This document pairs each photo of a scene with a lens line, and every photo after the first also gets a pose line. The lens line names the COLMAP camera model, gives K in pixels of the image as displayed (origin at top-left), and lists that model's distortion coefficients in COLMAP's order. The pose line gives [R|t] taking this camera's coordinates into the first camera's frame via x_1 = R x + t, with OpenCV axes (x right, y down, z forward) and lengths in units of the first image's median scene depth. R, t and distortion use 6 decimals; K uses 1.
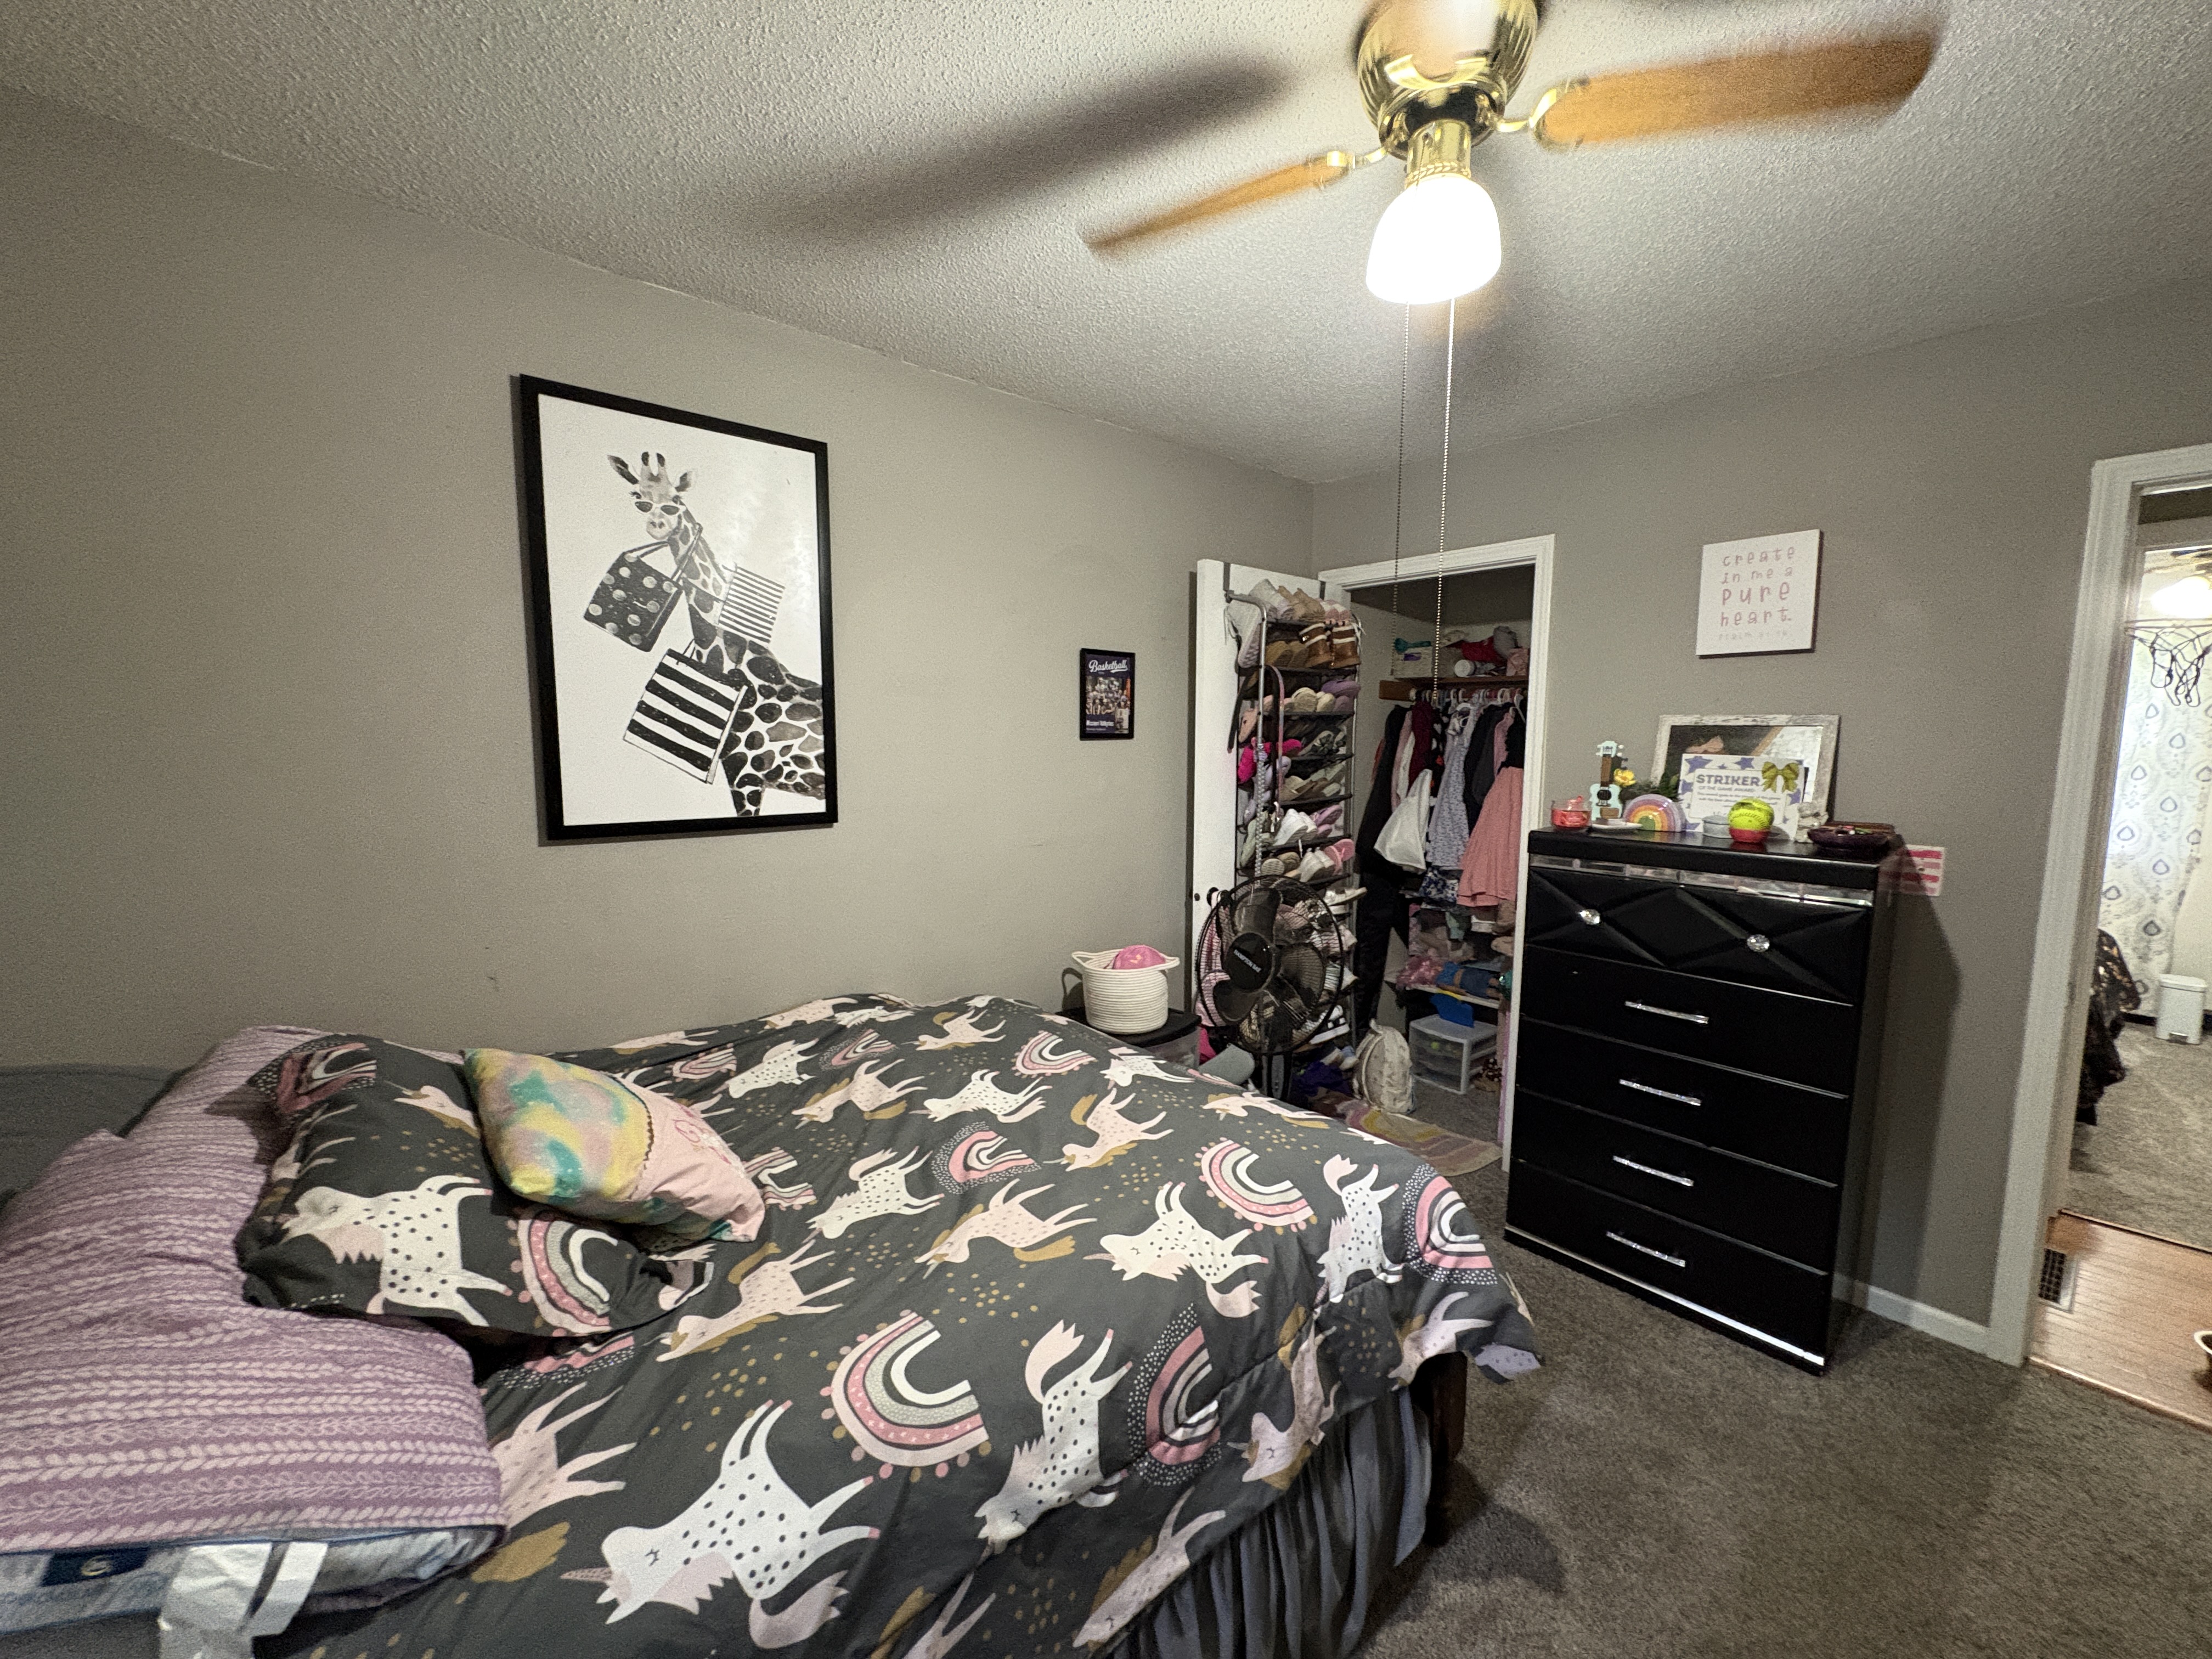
lens RADIAL K [[883.5, 0, 1105.2], [0, 883.5, 826.5], [0, 0, 1]] dist [-0.001772, 0.001232]
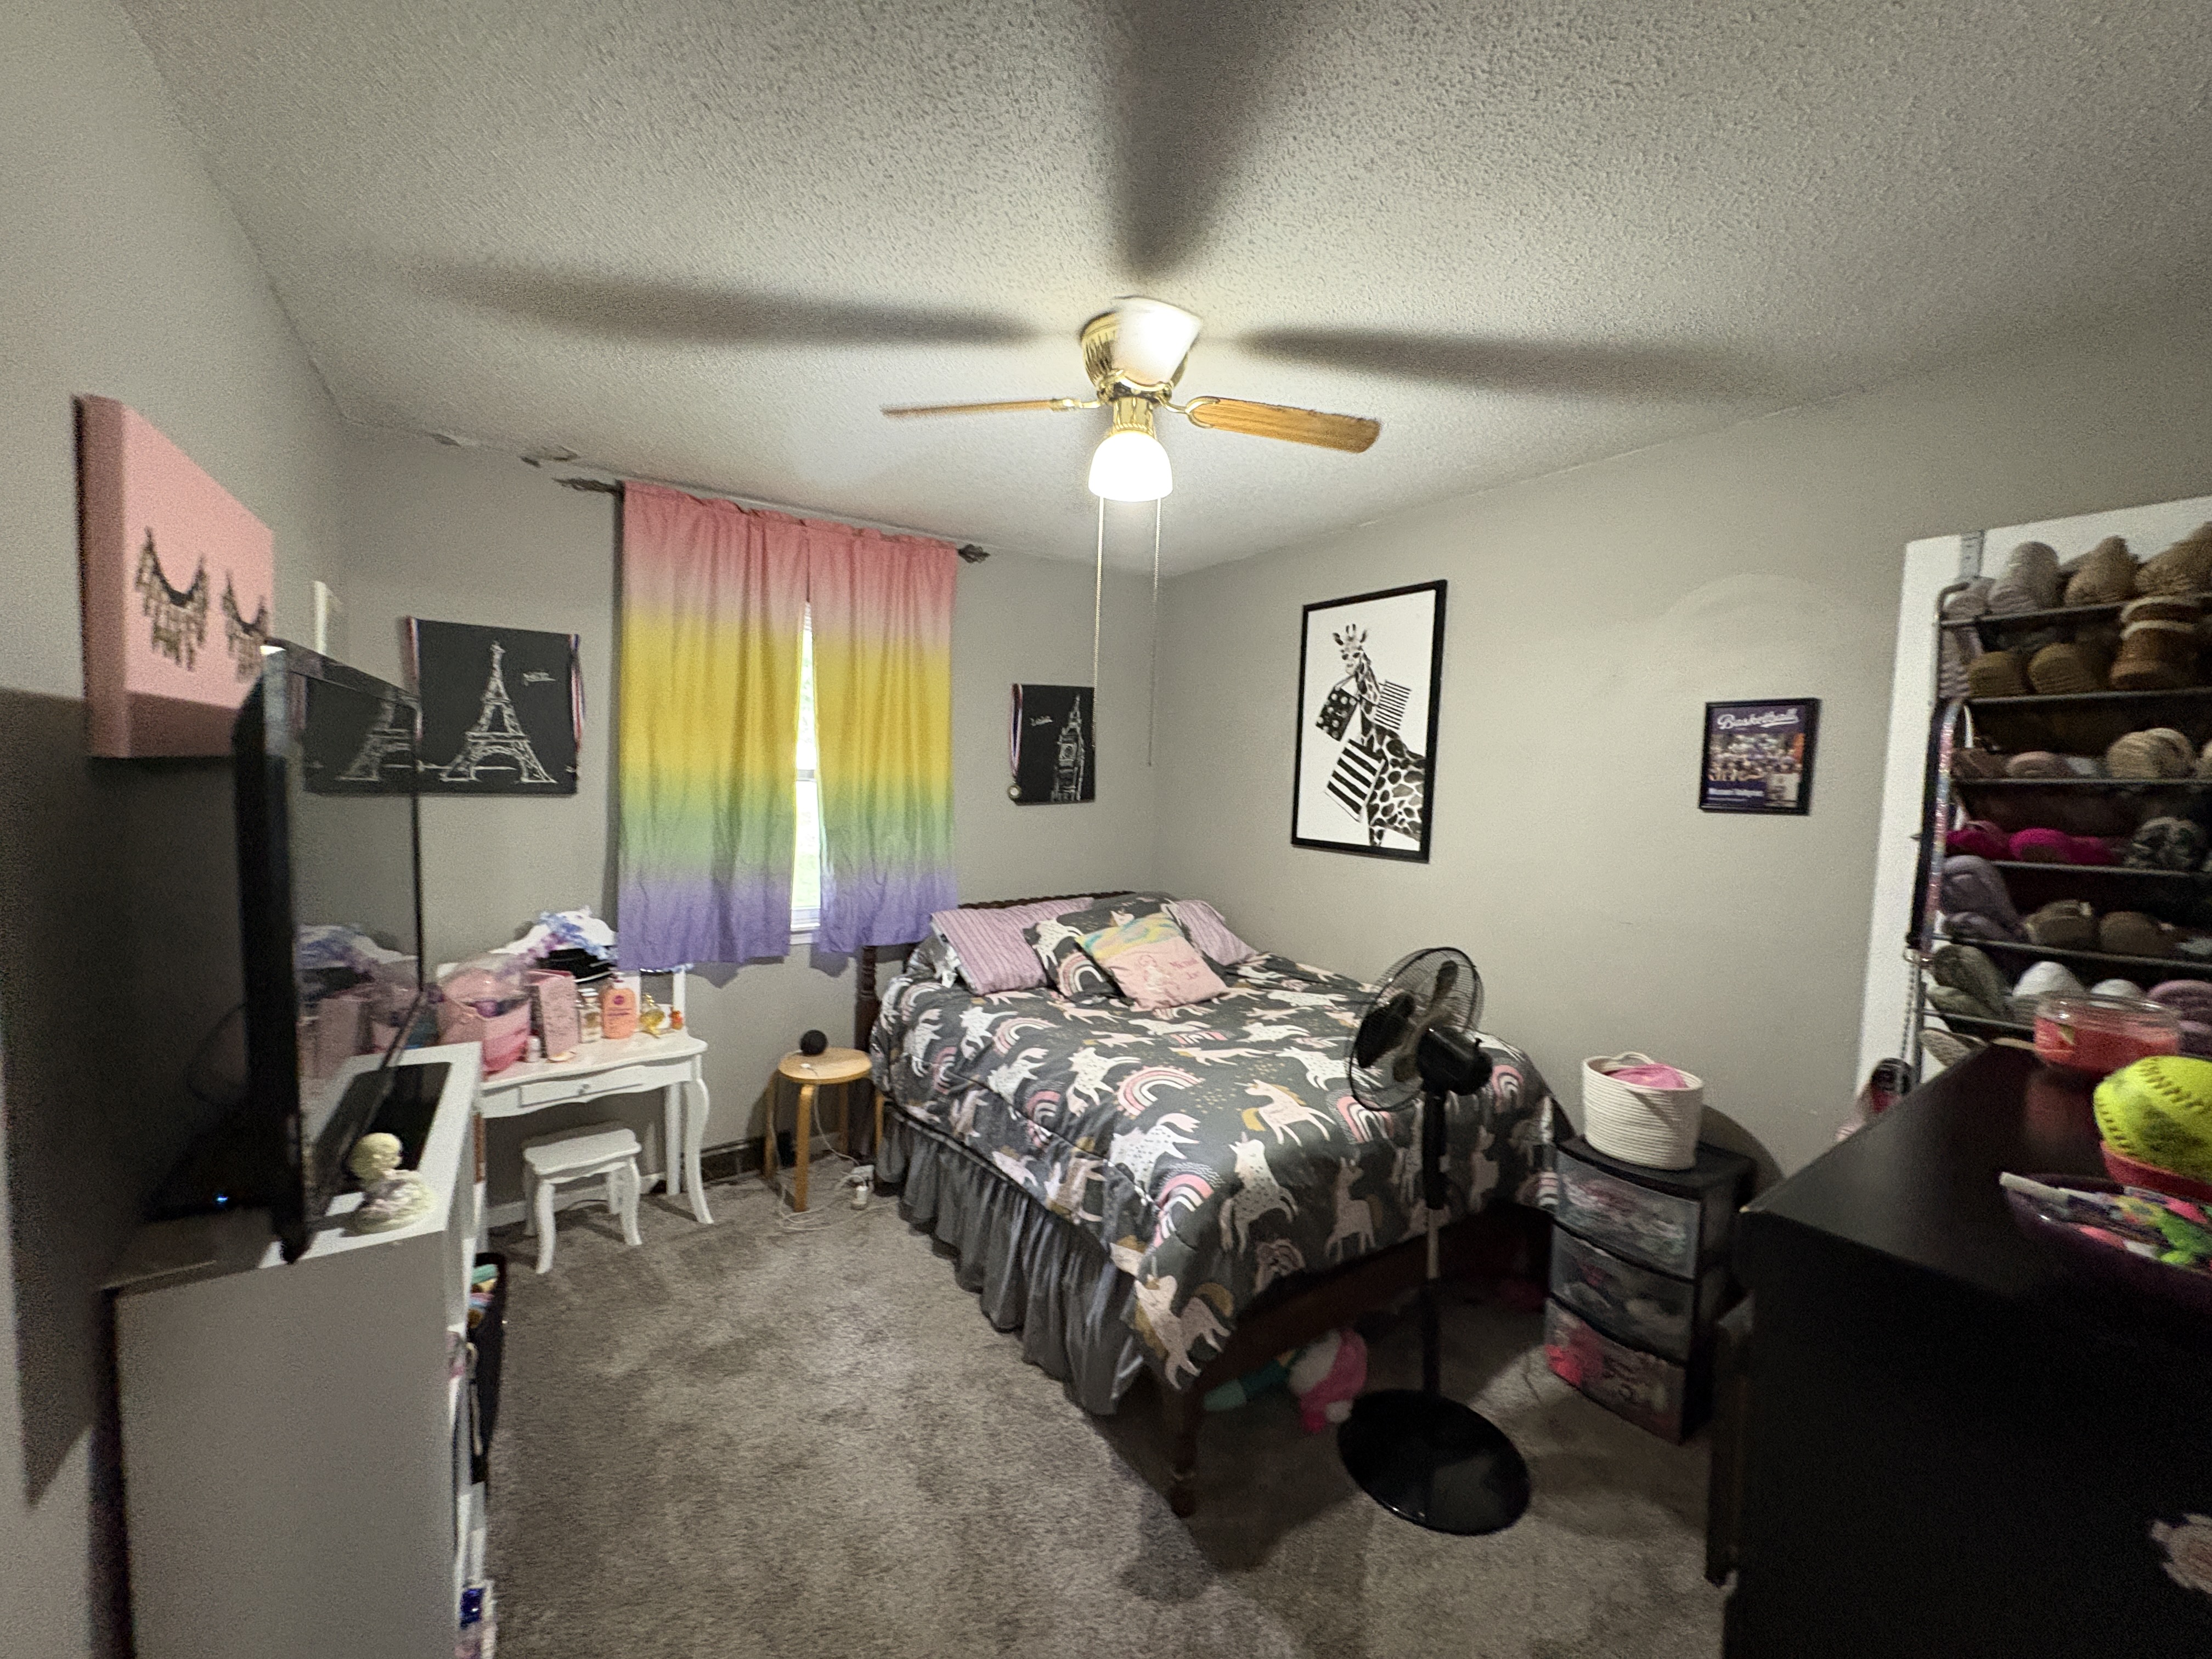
lens RADIAL K [[883.5, 0, 1110.6], [0, 883.5, 830.8], [0, 0, 1]] dist [-0.001772, 0.001232]
pose [[-0.110124, 0.058722, -0.992182, 1.152997], [-0.133823, 0.988287, 0.073345, -0.088881], [0.984868, 0.140854, -0.100976, 0.721128]]
